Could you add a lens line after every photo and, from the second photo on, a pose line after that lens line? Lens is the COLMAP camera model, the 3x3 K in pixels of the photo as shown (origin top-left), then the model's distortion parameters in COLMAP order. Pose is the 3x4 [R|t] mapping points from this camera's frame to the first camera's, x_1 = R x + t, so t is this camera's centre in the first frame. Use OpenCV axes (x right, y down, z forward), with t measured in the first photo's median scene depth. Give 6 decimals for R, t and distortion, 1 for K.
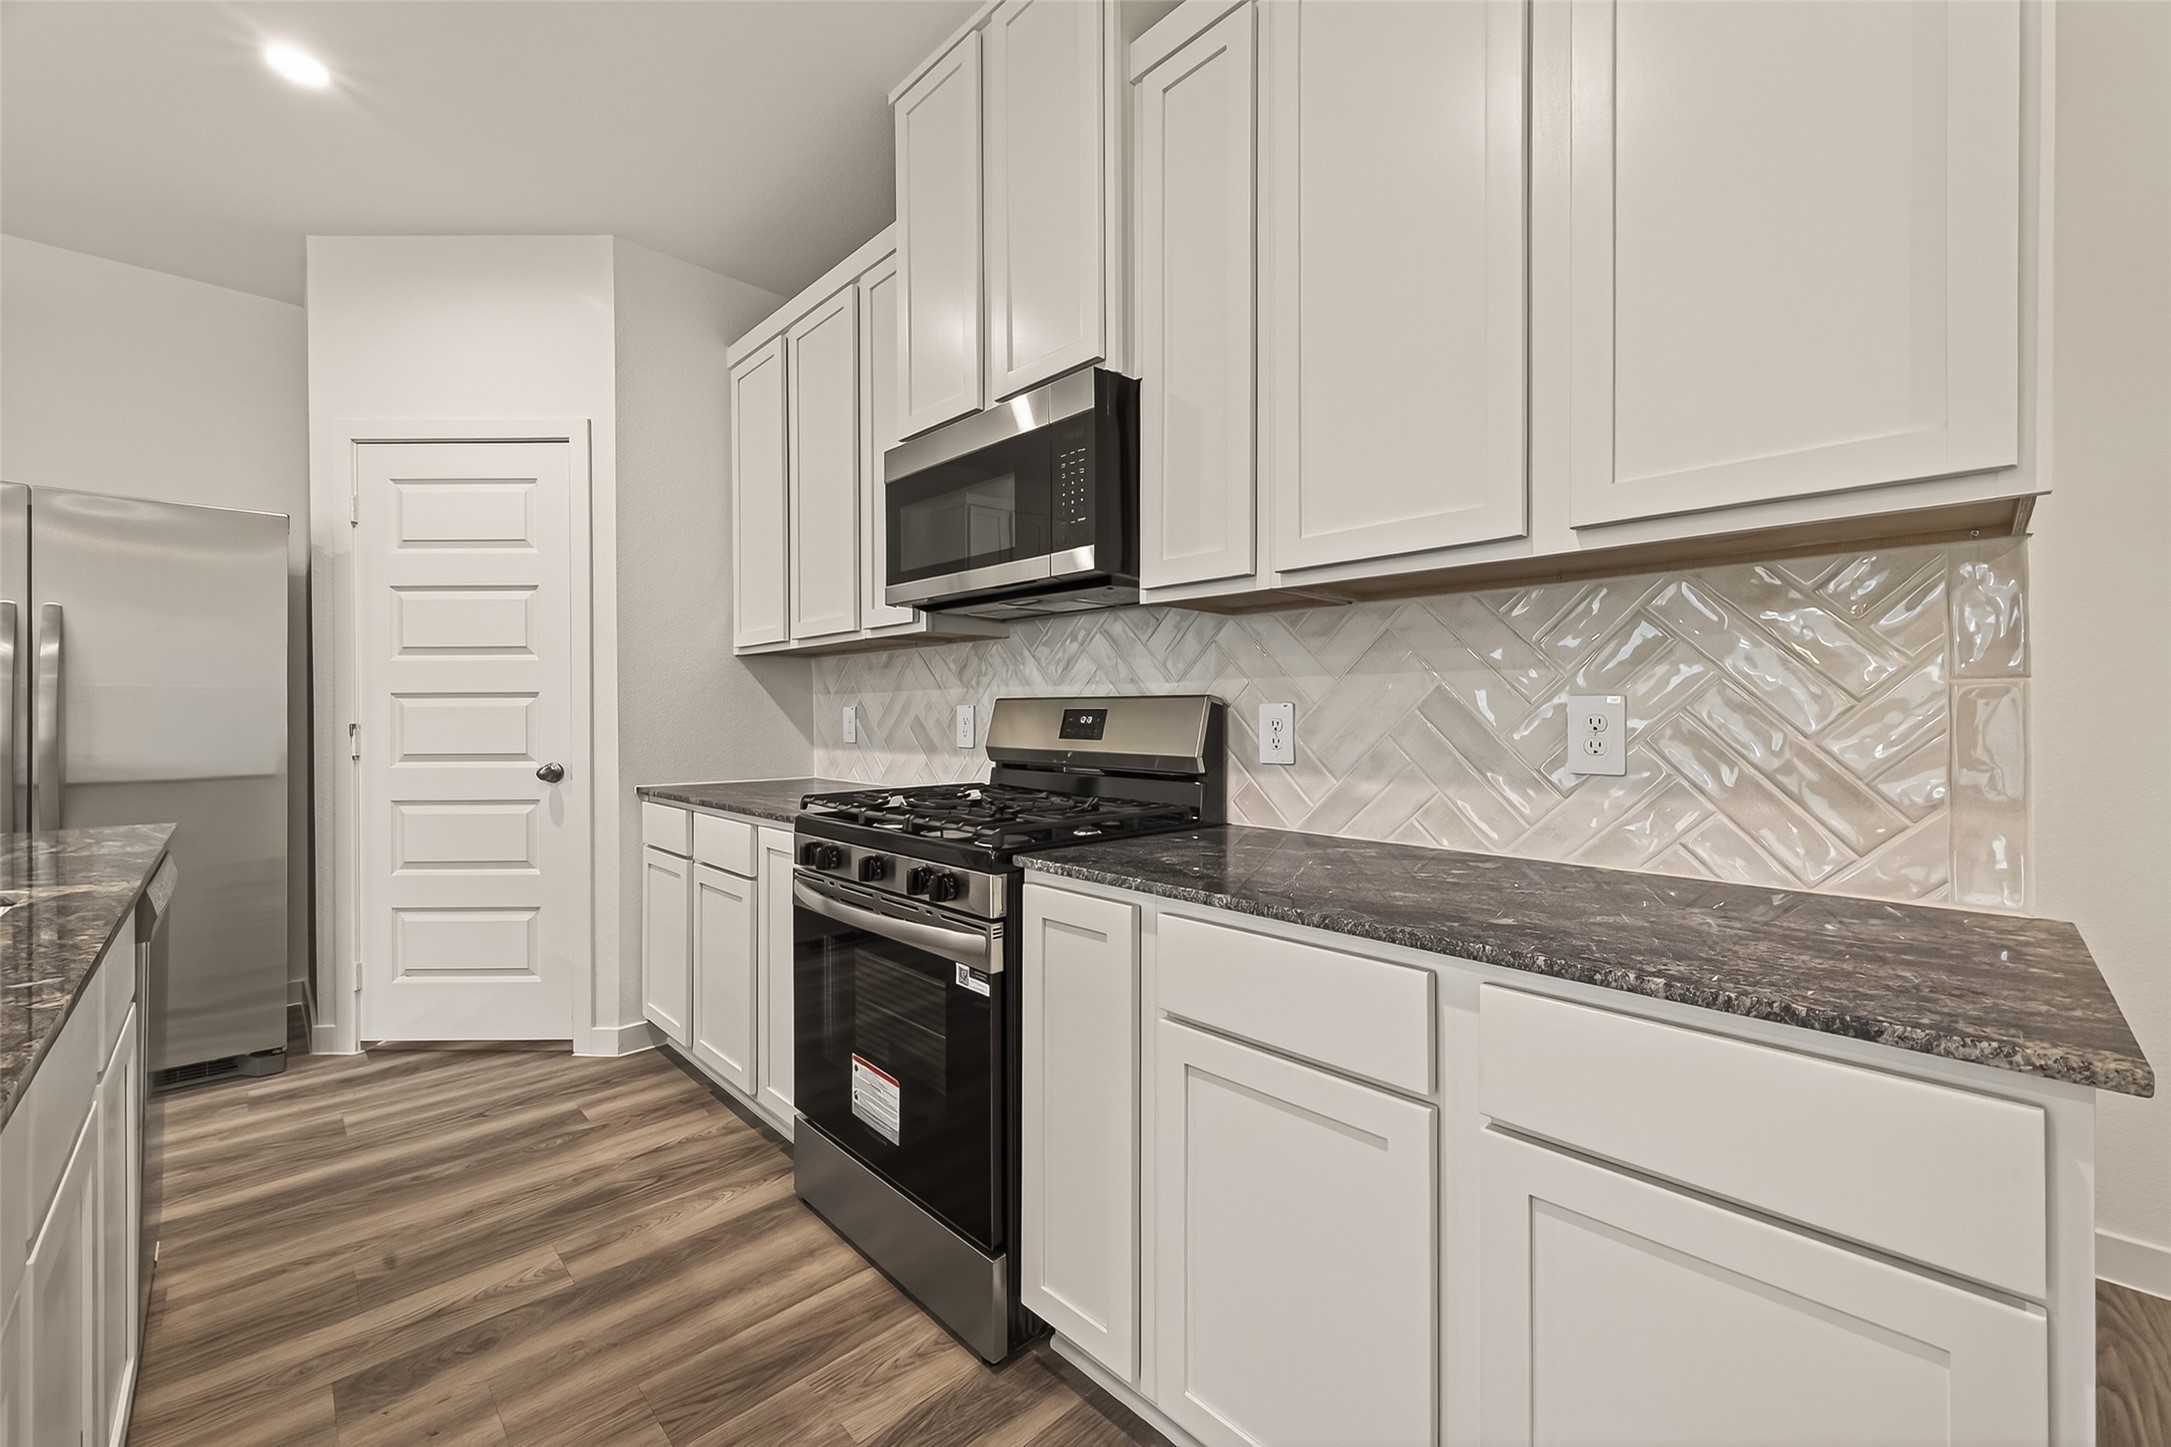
lens RADIAL K [[843.9, 0, 1086.9], [0, 843.9, 714.0], [0, 0, 1]] dist [-0.001985, 0.000728]
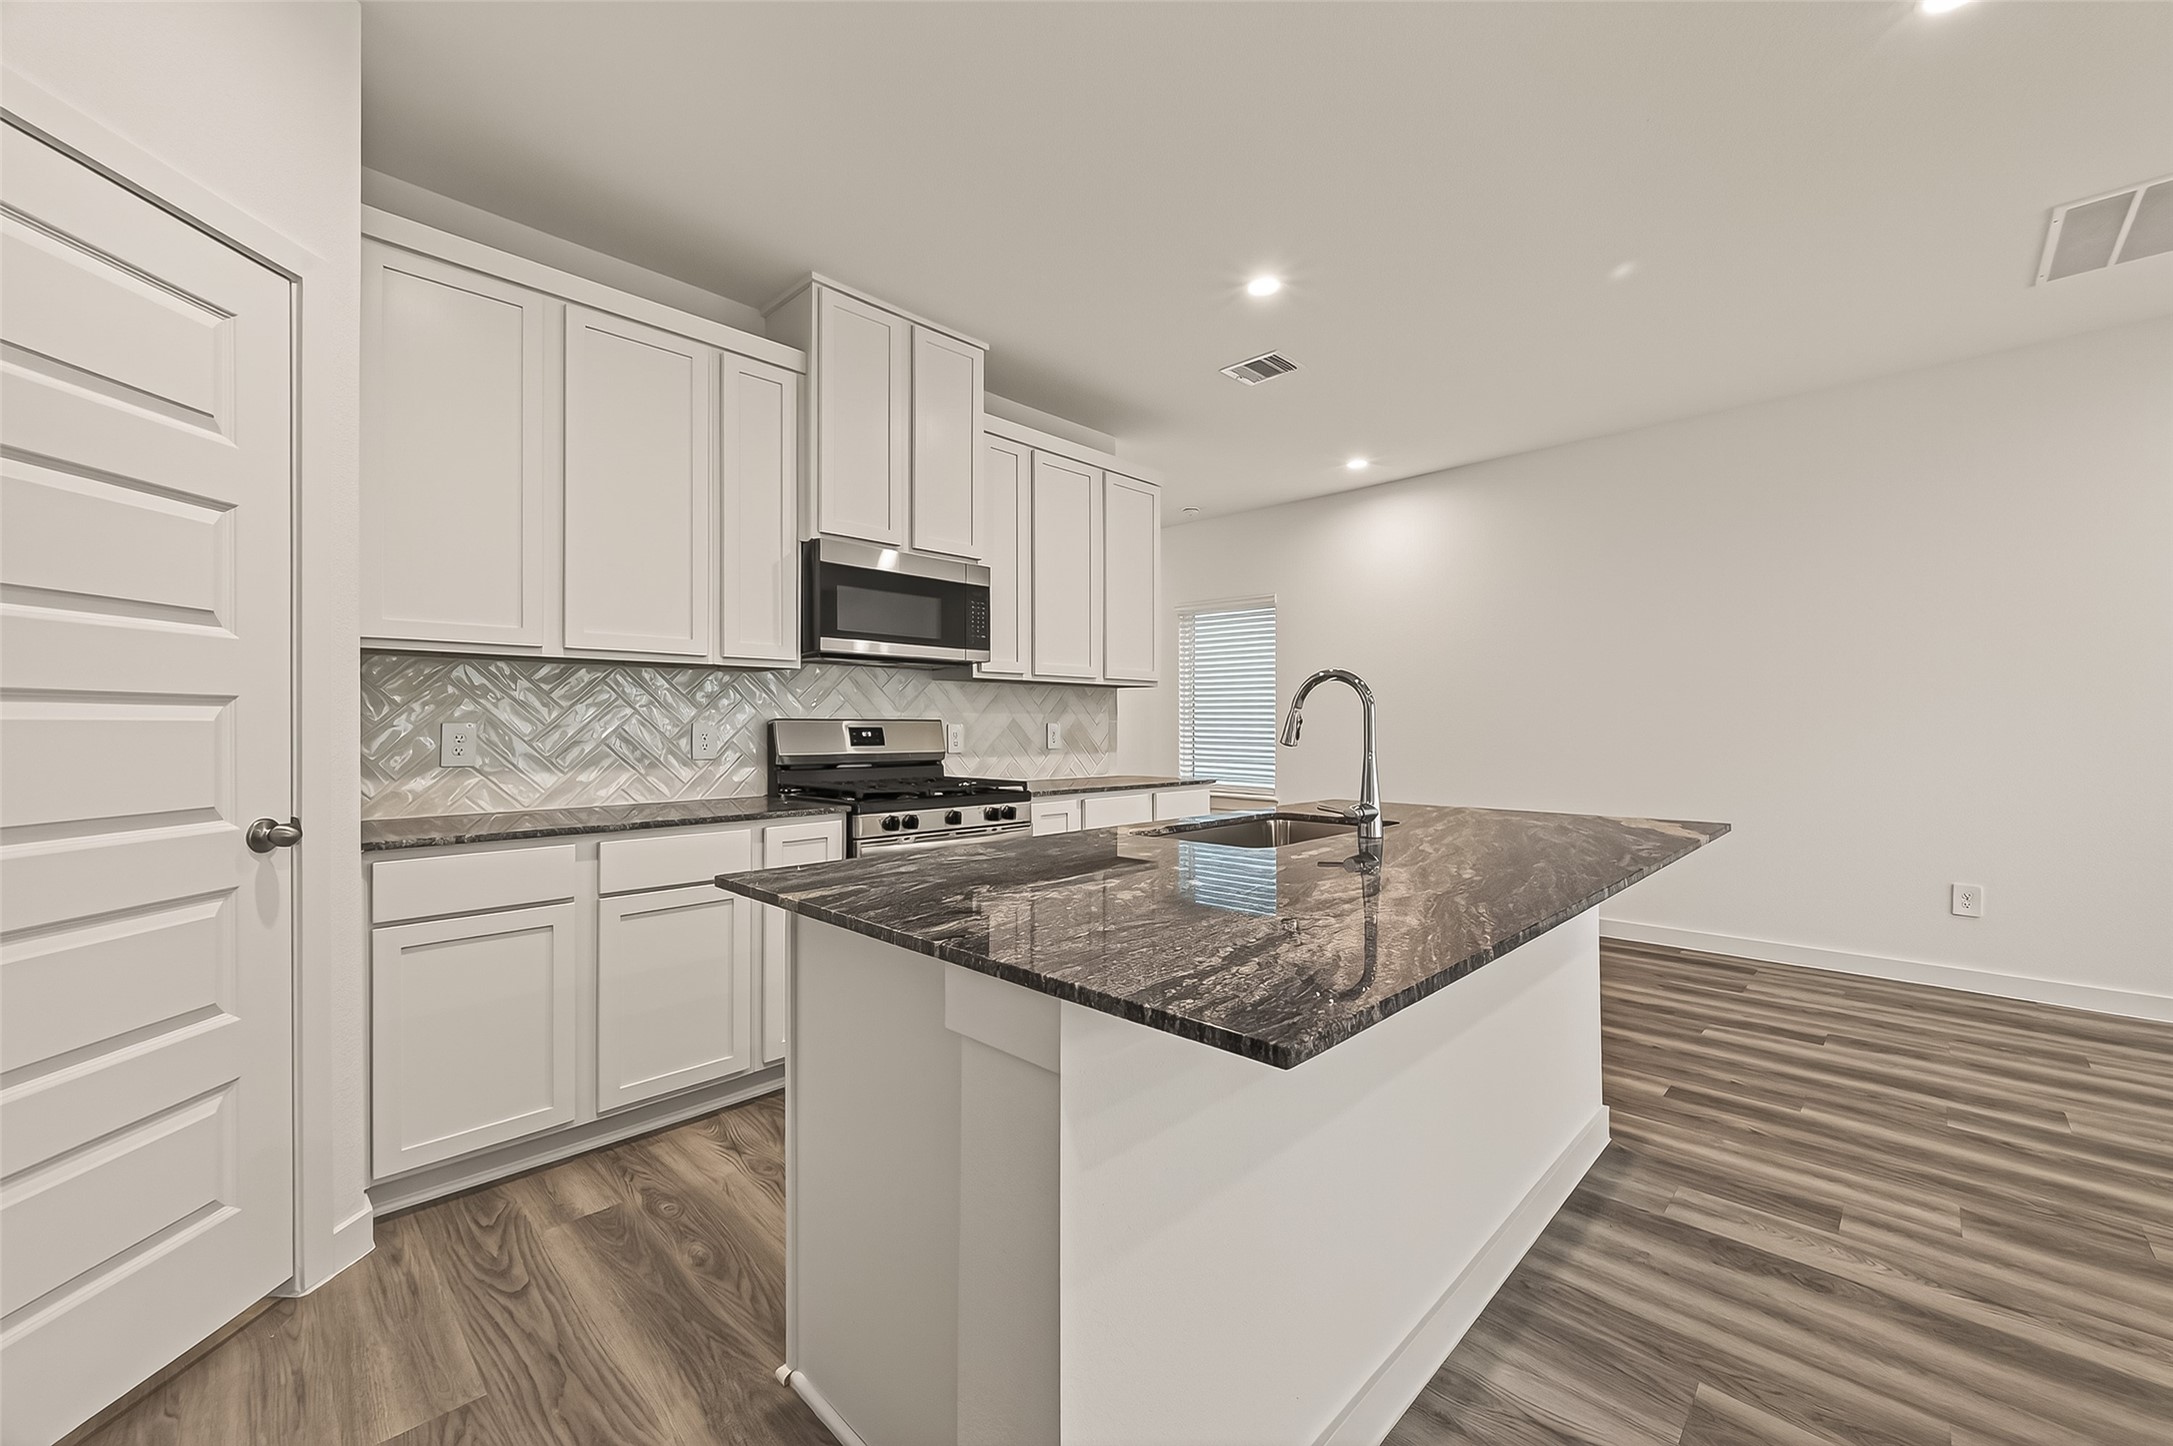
lens RADIAL K [[844.7, 0, 1092.2], [0, 844.7, 739.5], [0, 0, 1]] dist [-0.001985, 0.000728]
pose [[-0.011884, -0.015547, 0.999809, -1.675404], [-0.001165, 0.999879, 0.015534, -0.007902], [-0.999929, -0.000980, -0.011901, 0.606651]]
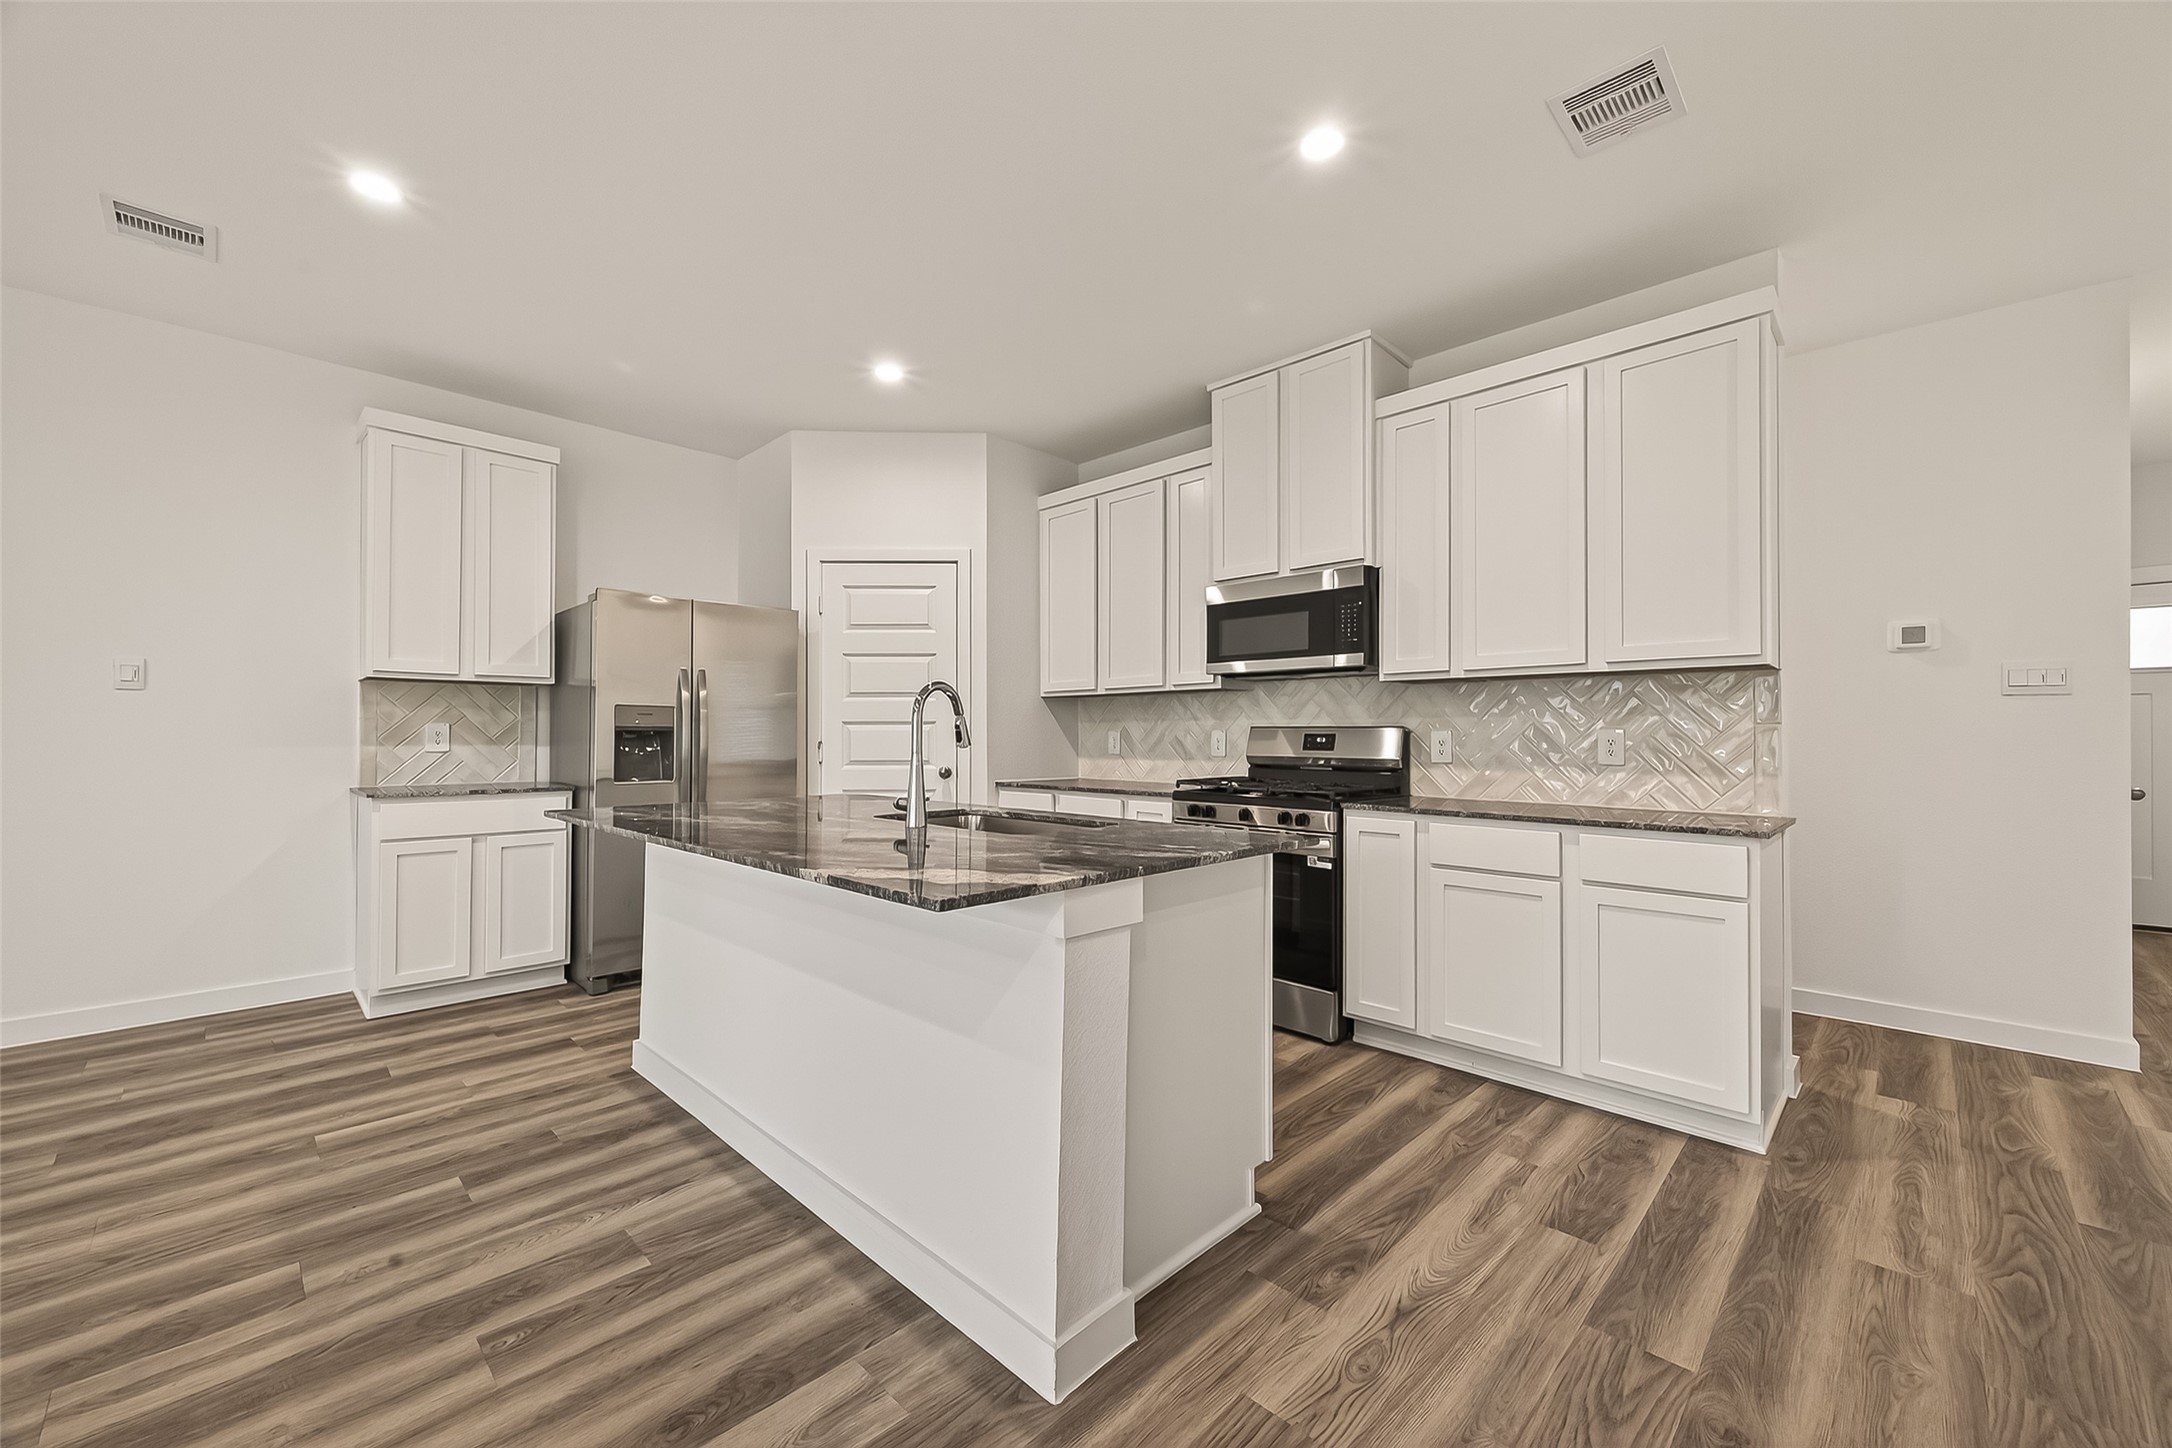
lens RADIAL K [[844.3, 0, 1084.0], [0, 844.3, 725.8], [0, 0, 1]] dist [-0.001985, 0.000728]
pose [[0.999795, 0.004202, 0.019793, -0.553716], [-0.003997, 0.999938, -0.010388, -0.001813], [-0.019836, 0.010307, 0.999750, -0.796472]]
